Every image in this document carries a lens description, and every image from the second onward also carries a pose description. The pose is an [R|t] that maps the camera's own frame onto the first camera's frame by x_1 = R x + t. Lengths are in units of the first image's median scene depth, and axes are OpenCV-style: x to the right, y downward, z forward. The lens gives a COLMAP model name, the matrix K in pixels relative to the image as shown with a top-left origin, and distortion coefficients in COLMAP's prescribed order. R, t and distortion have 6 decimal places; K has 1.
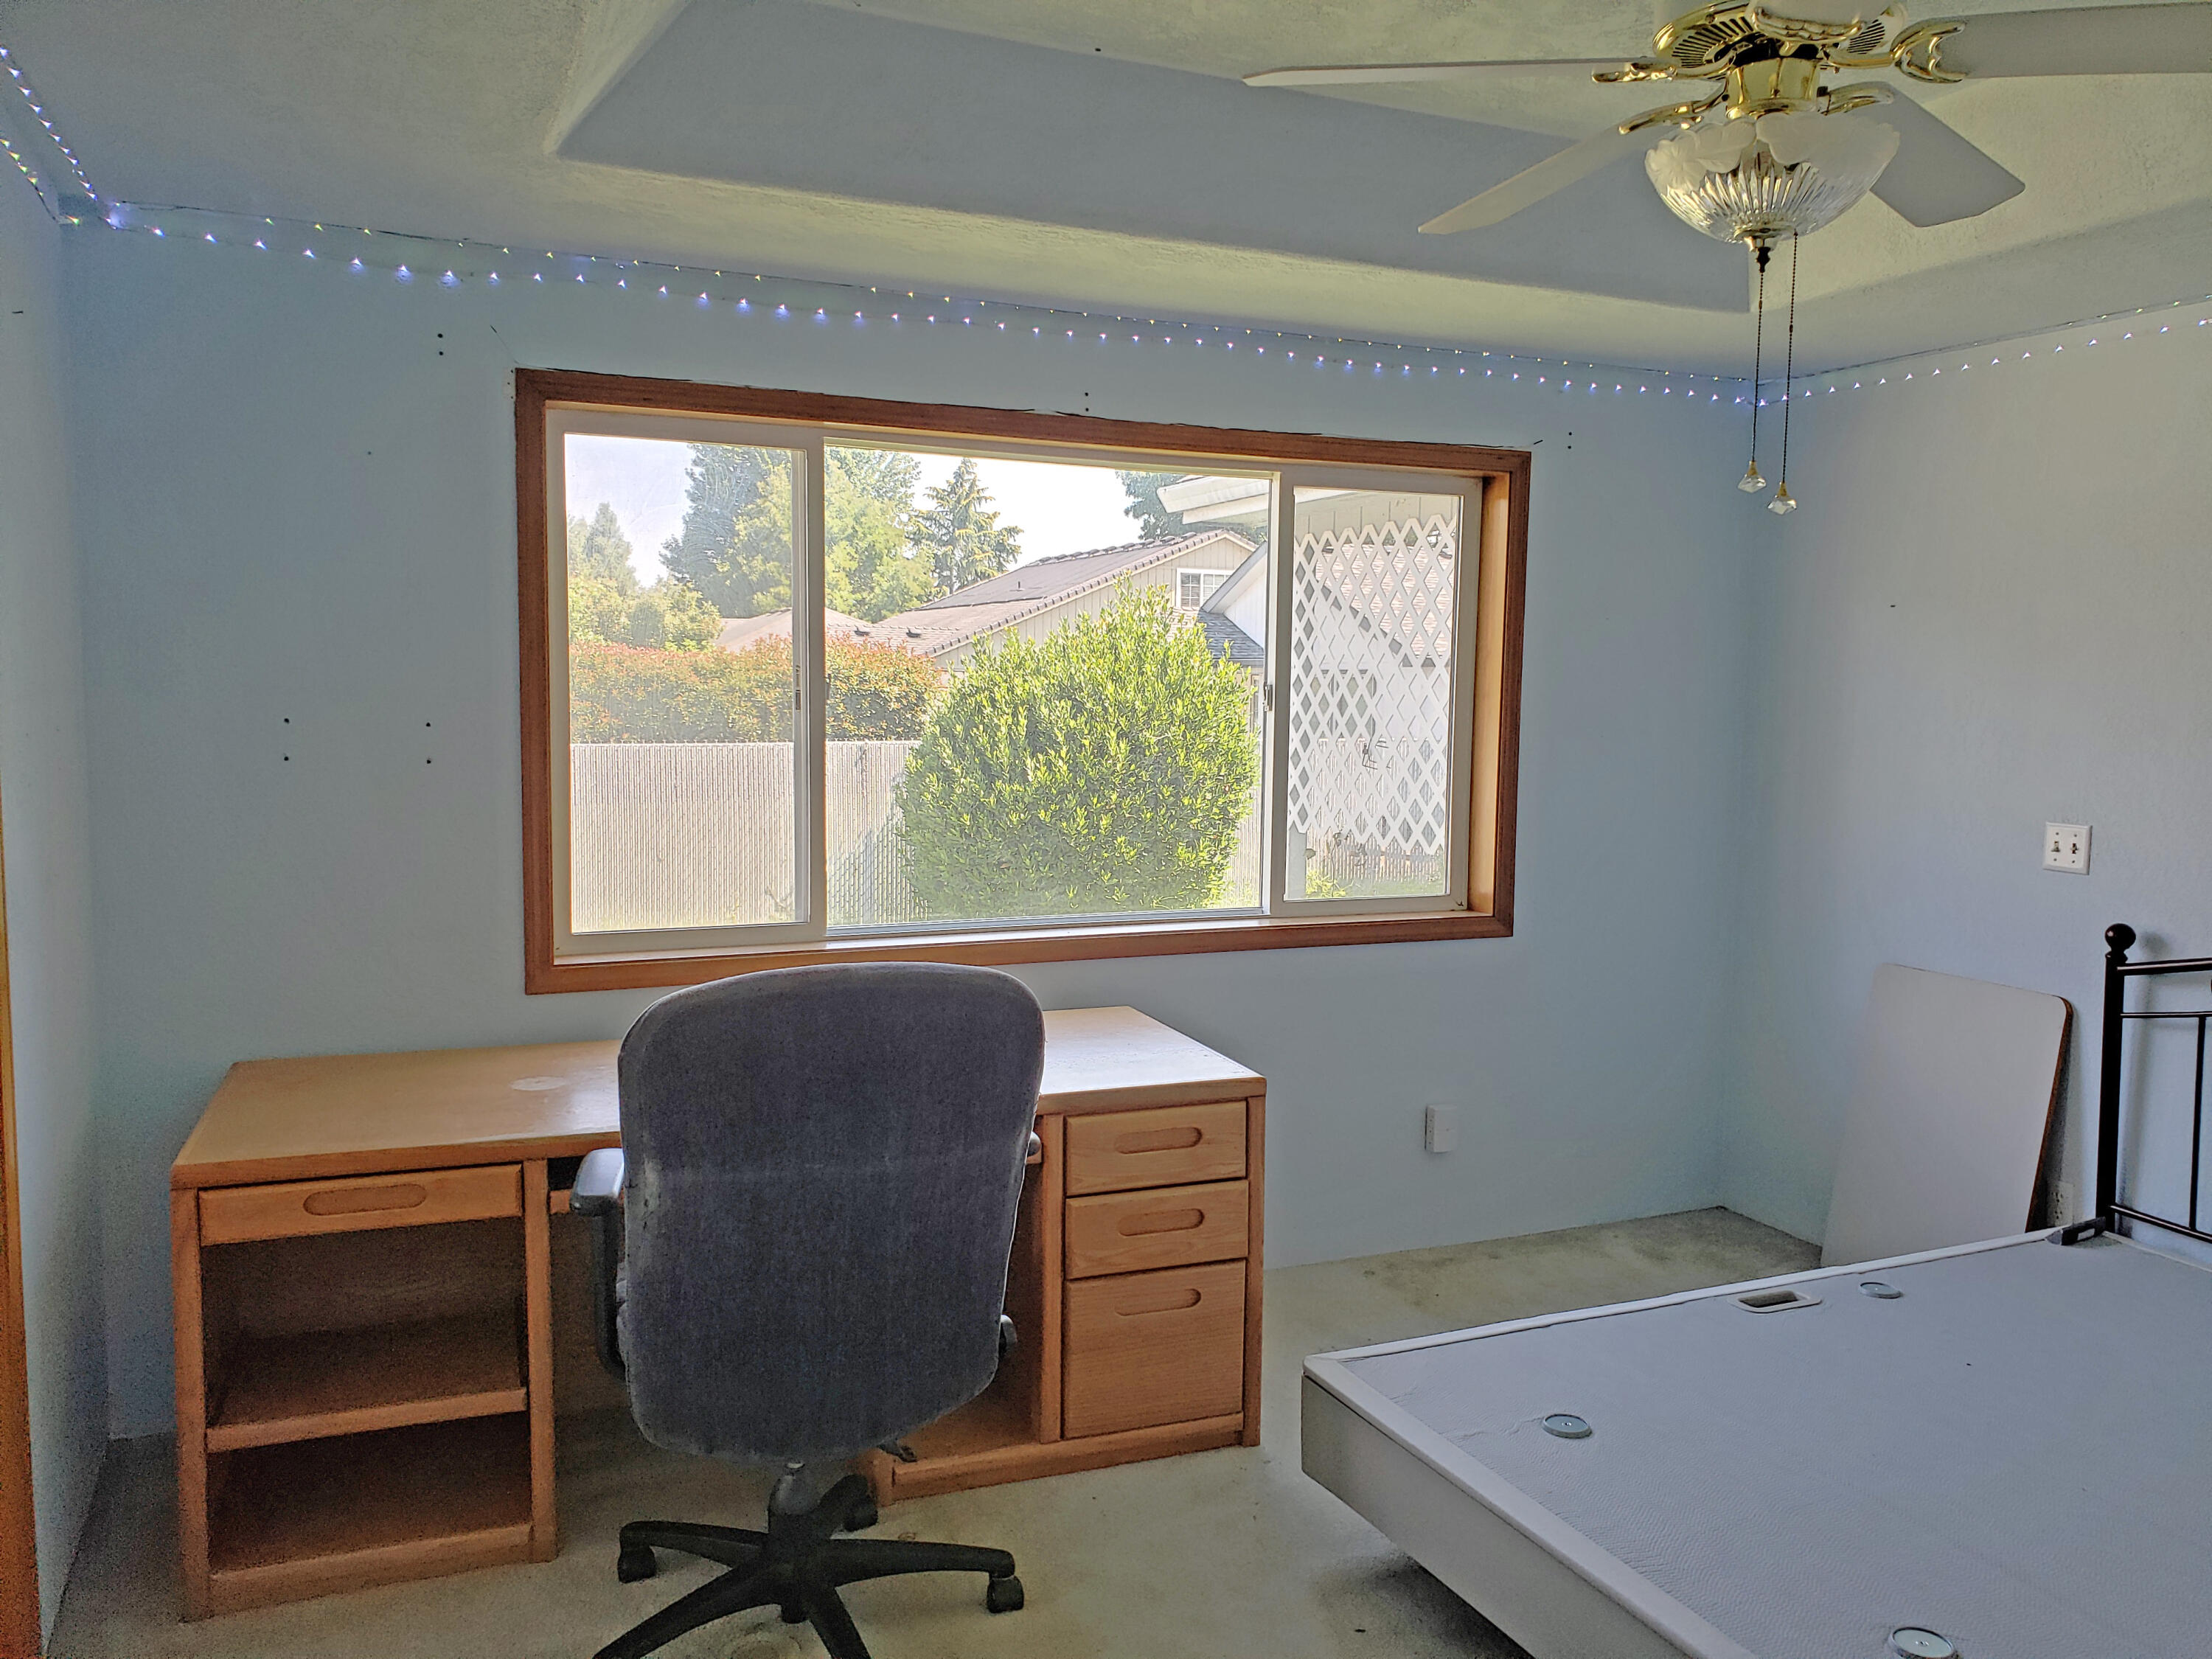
lens RADIAL K [[1709.1, 0, 1123.8], [0, 1709.1, 830.7], [0, 0, 1]] dist [0.047943, -0.055336]
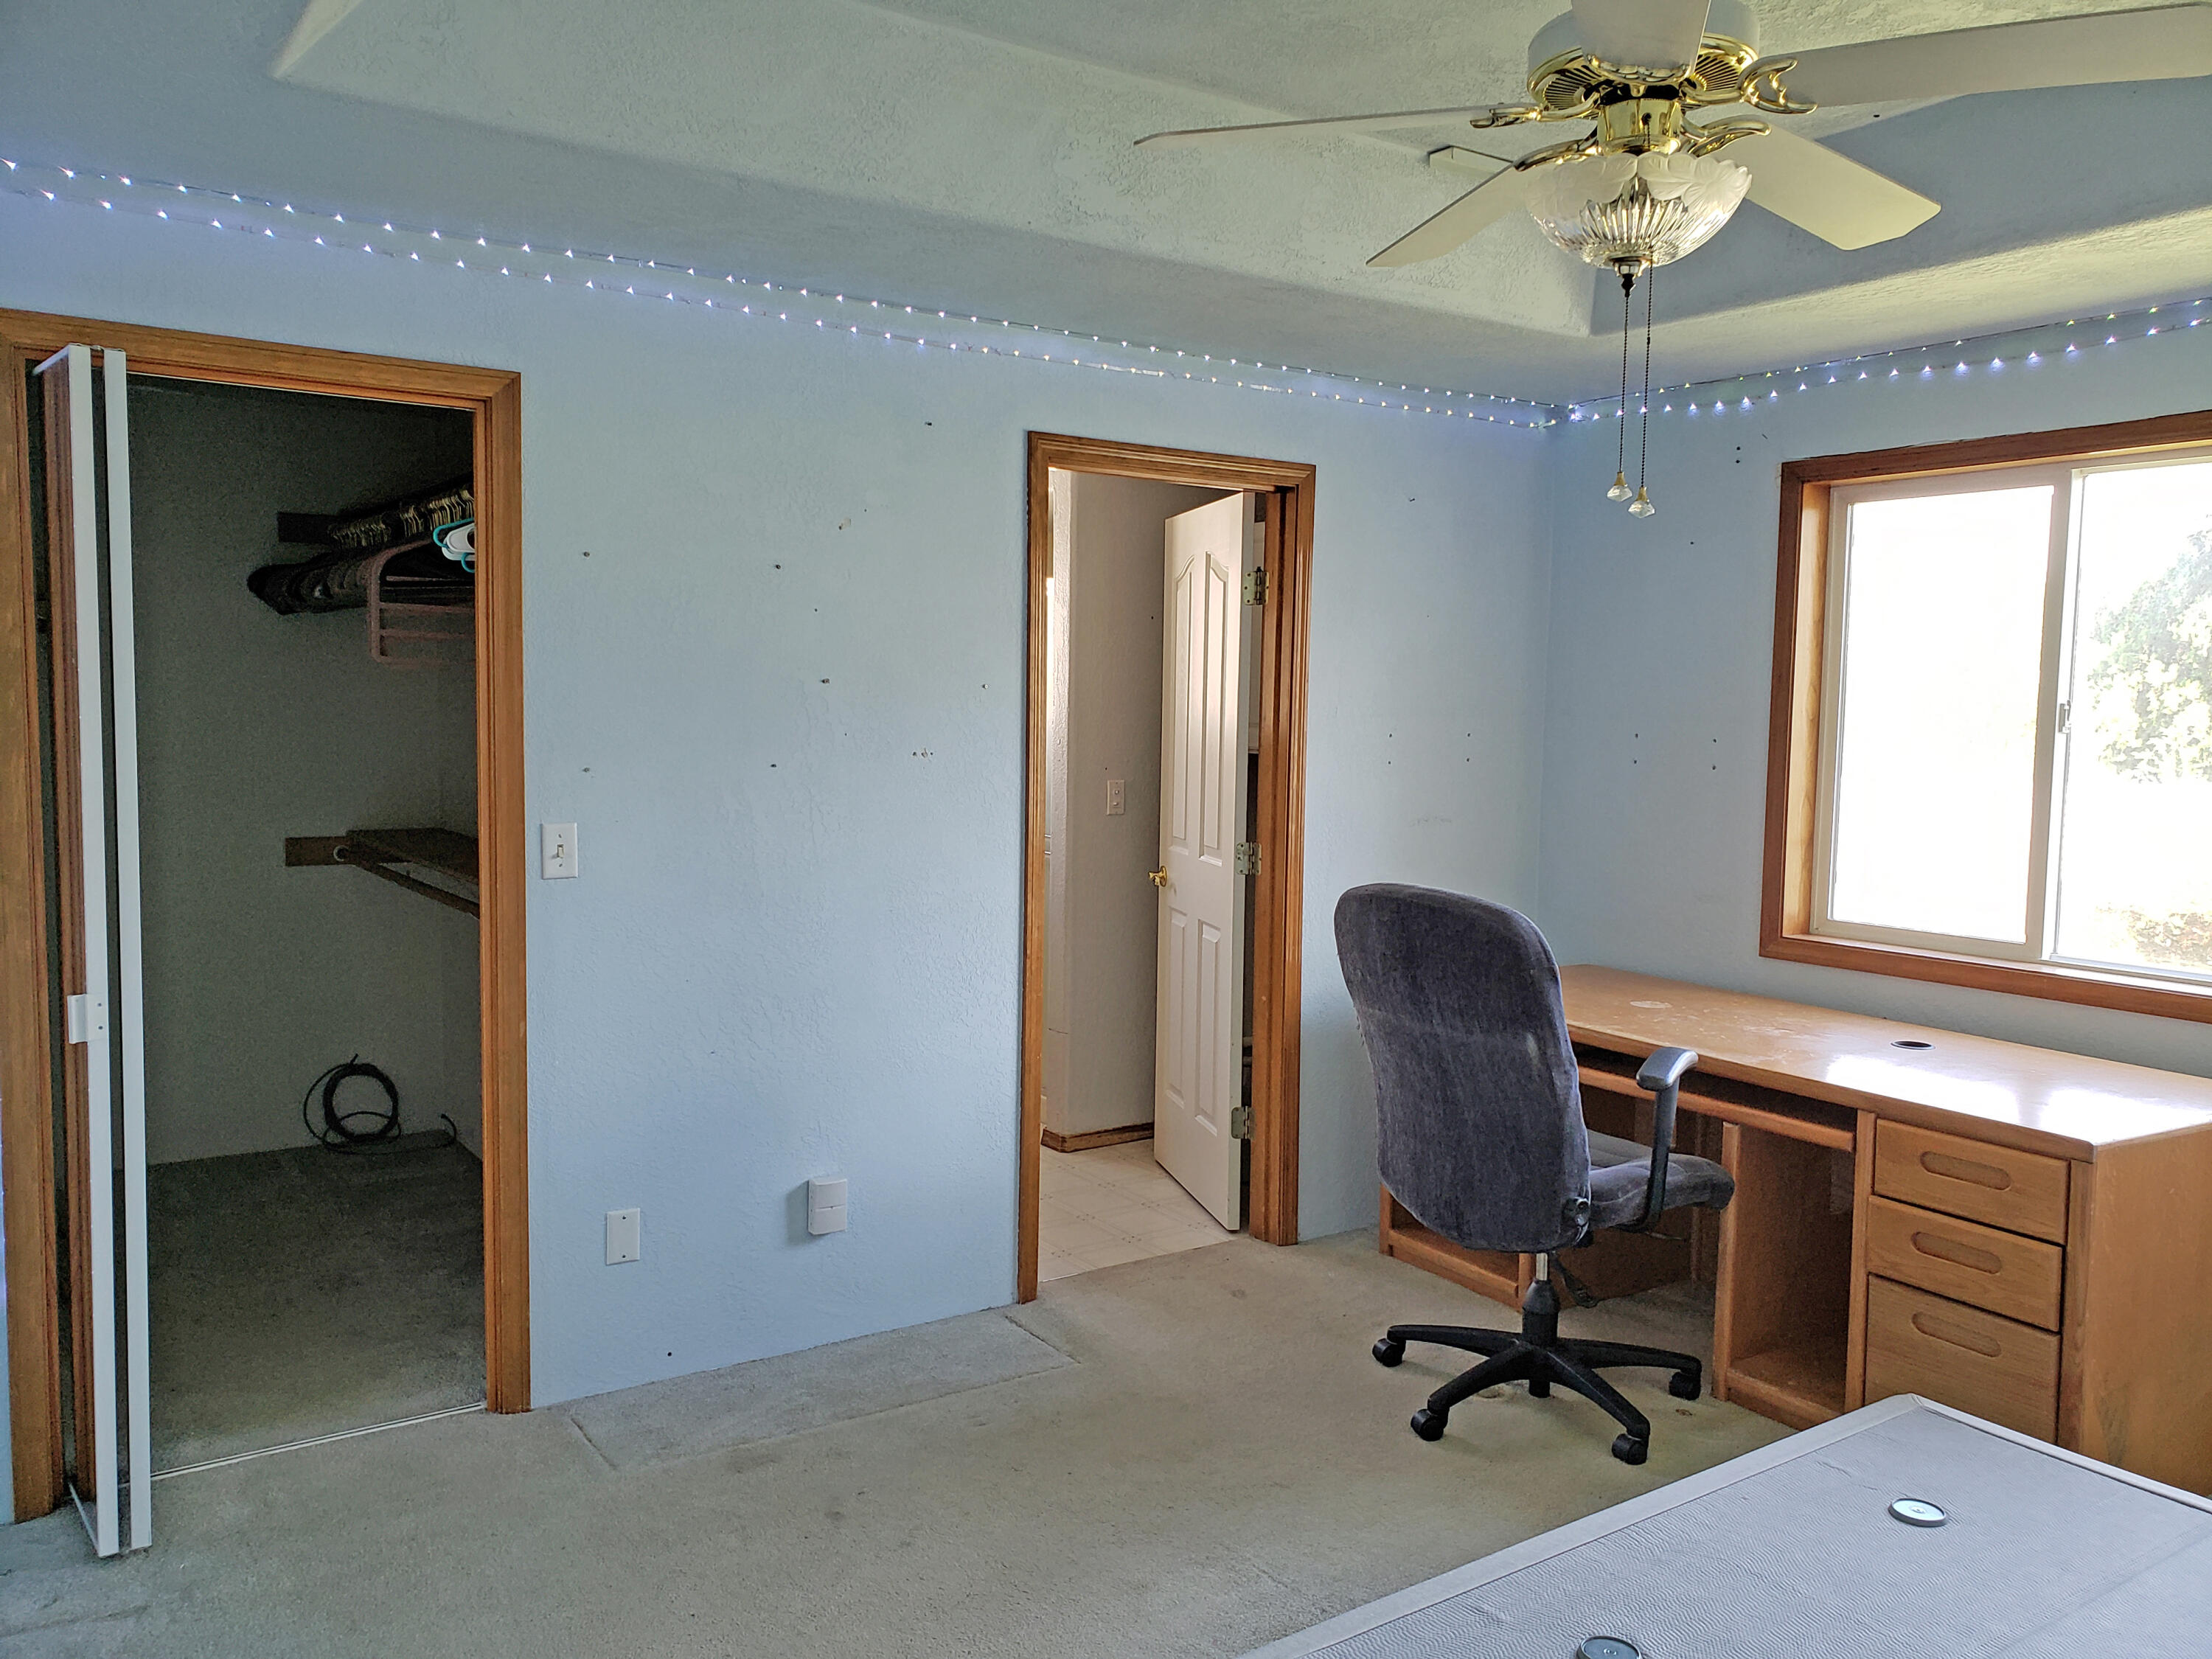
lens RADIAL K [[1709.1, 0, 1110.3], [0, 1709.1, 823.0], [0, 0, 1]] dist [0.047943, -0.055336]
pose [[0.177766, 0.058895, -0.982309, 0.740070], [-0.105470, 0.993598, 0.040485, -0.002598], [0.978404, 0.096407, 0.182840, 0.274295]]
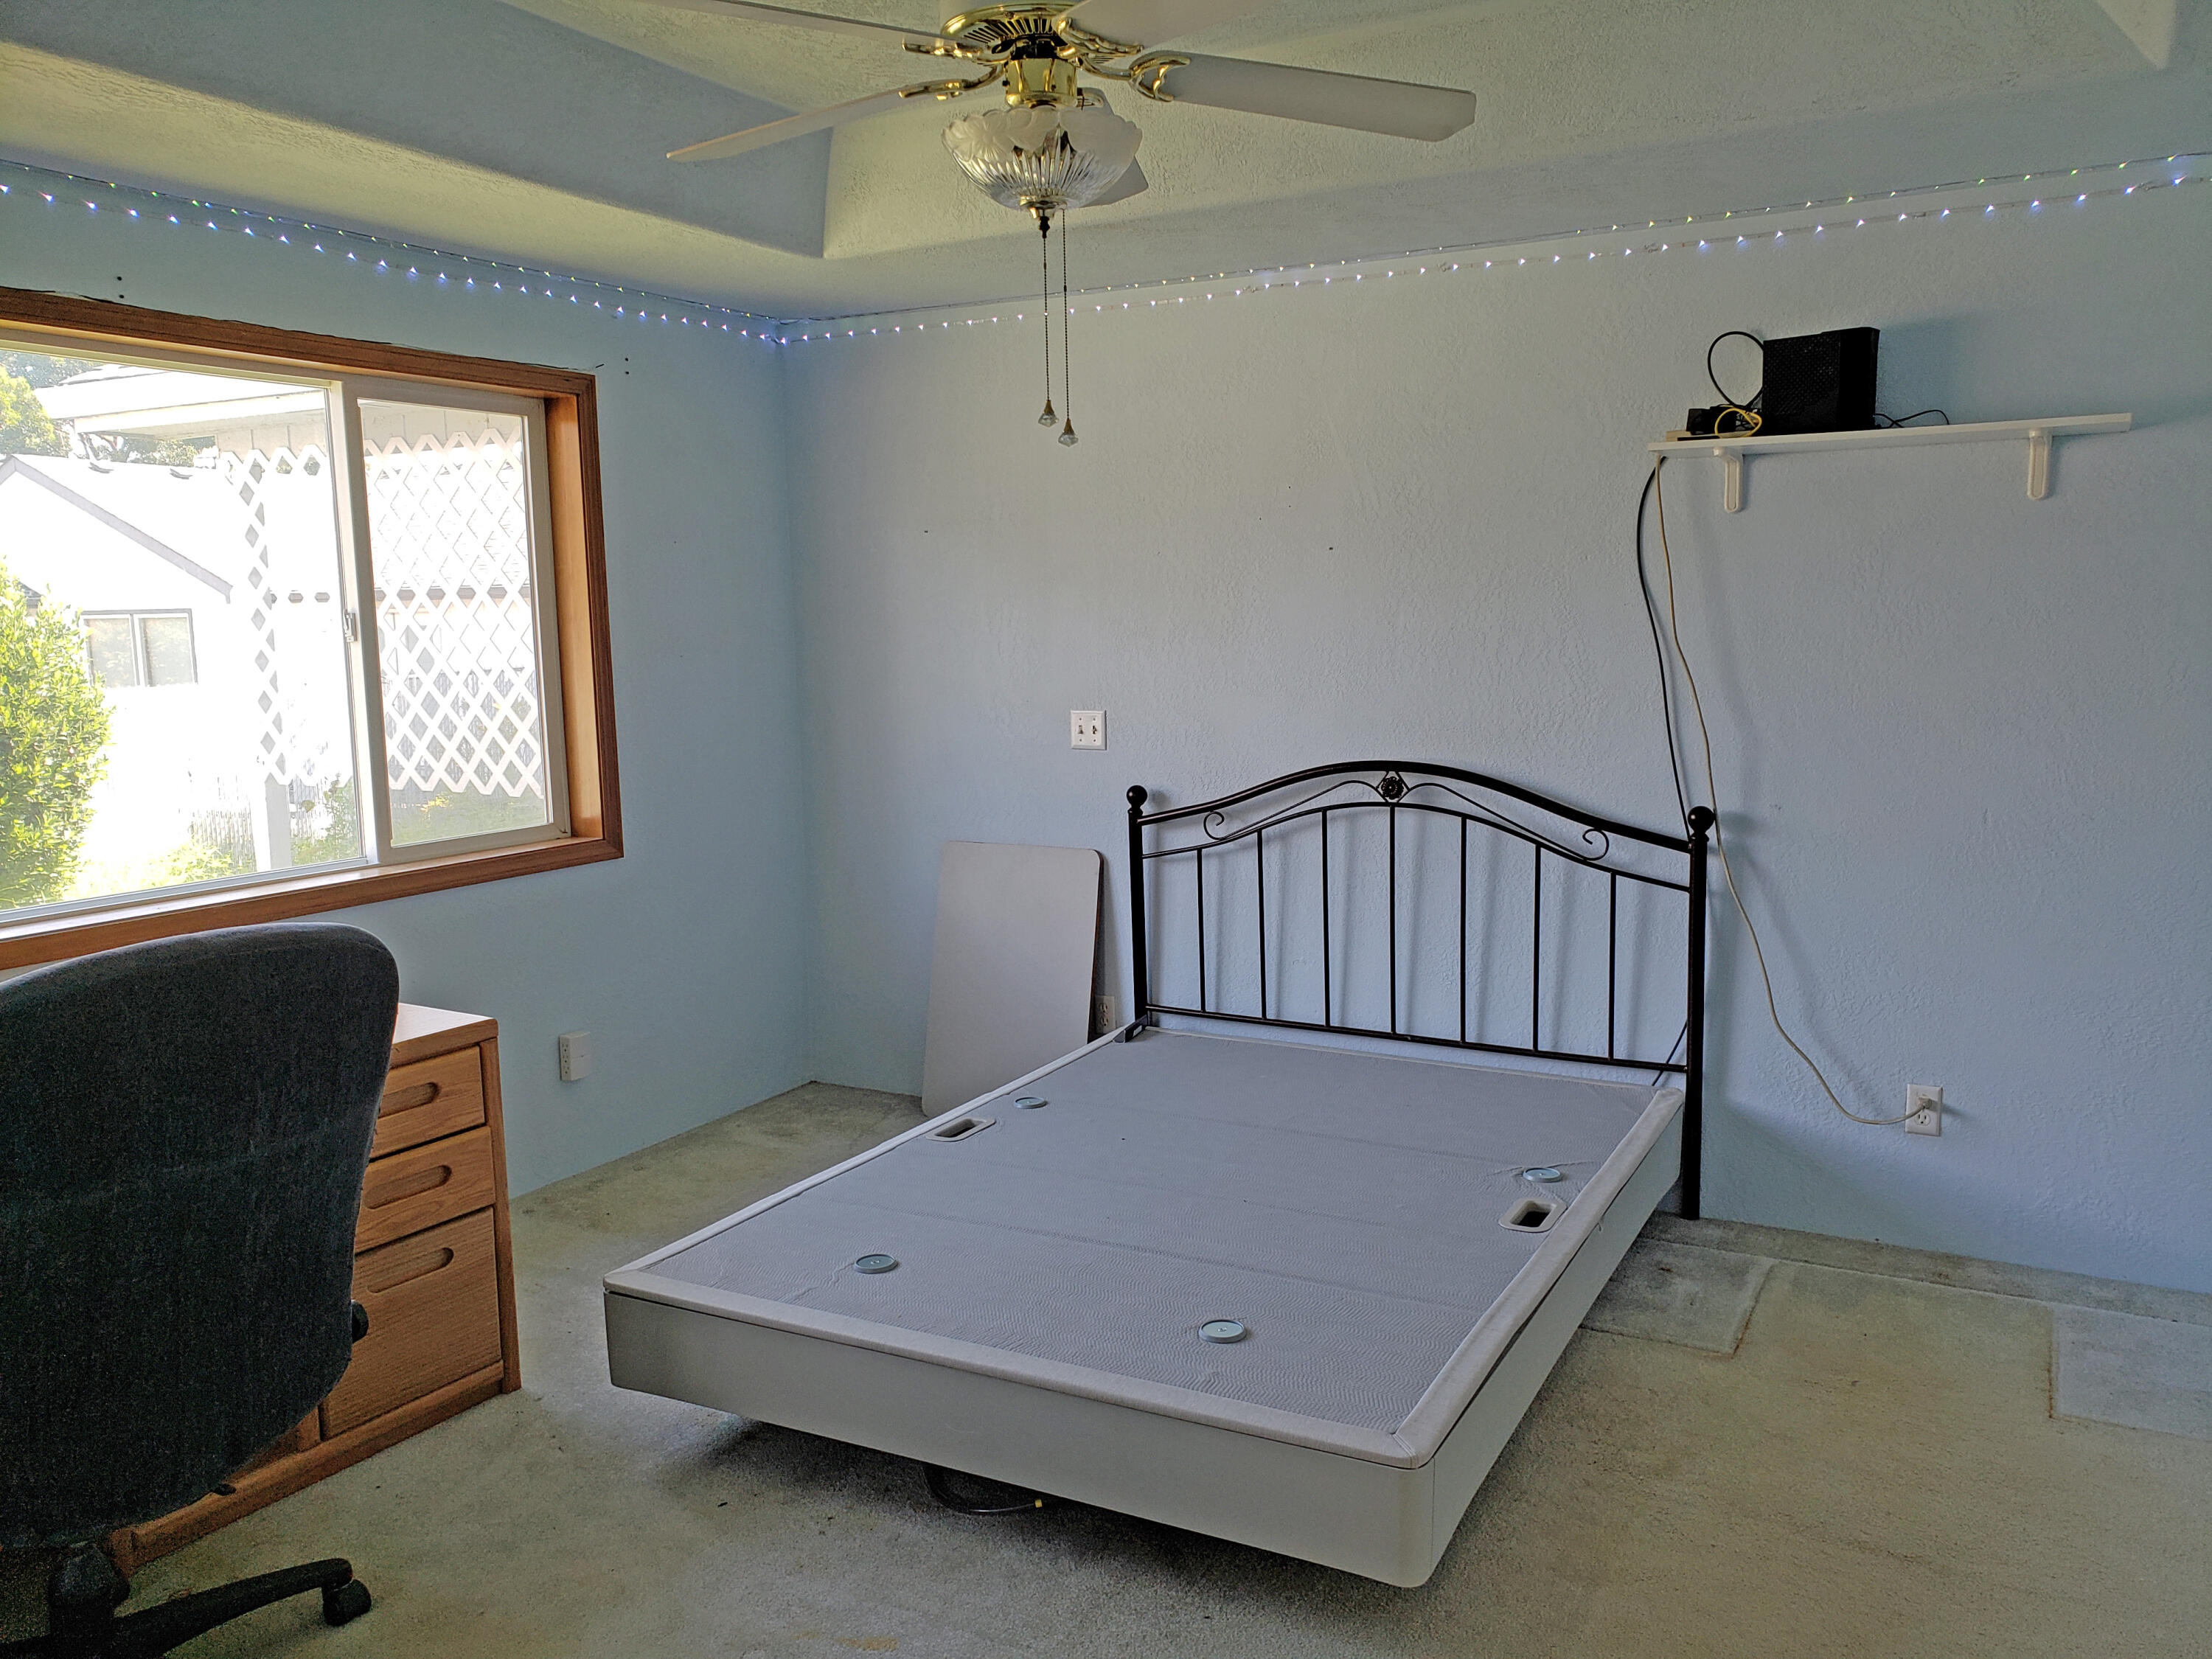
lens RADIAL K [[1709.1, 0, 1120.5], [0, 1709.1, 844.3], [0, 0, 1]] dist [0.047943, -0.055336]
pose [[0.795192, -0.110434, 0.596217, -0.180199], [0.082476, 0.993836, 0.074081, 0.003447], [-0.600723, -0.009735, 0.799398, 0.008737]]
